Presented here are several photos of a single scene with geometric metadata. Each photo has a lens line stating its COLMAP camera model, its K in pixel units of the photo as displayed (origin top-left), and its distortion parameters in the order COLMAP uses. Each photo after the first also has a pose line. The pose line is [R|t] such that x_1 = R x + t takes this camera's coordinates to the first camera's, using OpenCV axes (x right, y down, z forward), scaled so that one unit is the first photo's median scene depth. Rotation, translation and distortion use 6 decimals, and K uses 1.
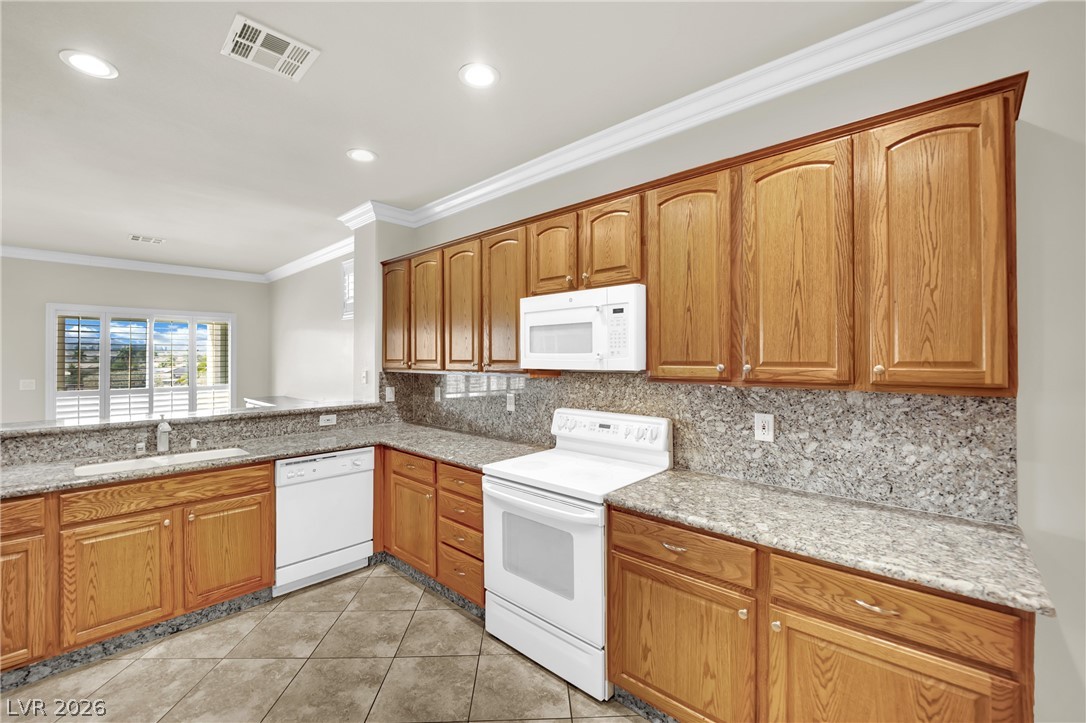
lens RADIAL K [[446.0, 0, 540.4], [0, 446.0, 357.0], [0, 0, 1]] dist [-0.018545, 0.000066]
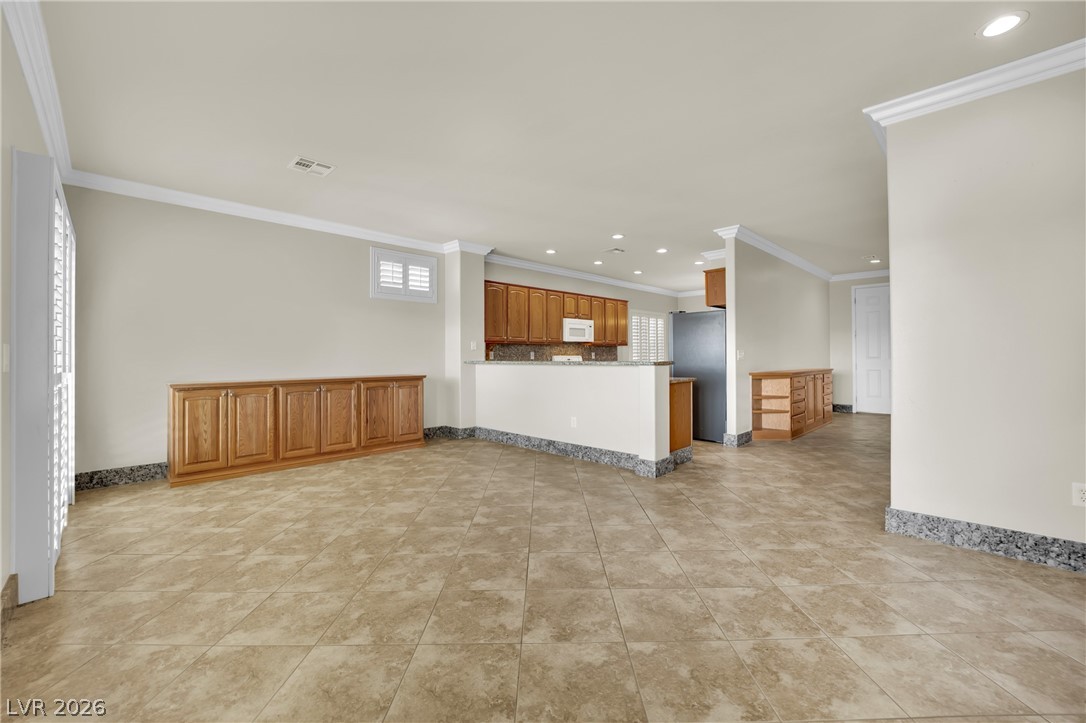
lens RADIAL K [[446.0, 0, 546.0], [0, 446.0, 355.9], [0, 0, 1]] dist [-0.018545, 0.000066]
pose [[0.033748, 0.000862, 0.999430, -3.291738], [0.006275, 0.999980, -0.001074, 0.136526], [-0.999411, 0.006308, 0.033742, 1.106168]]
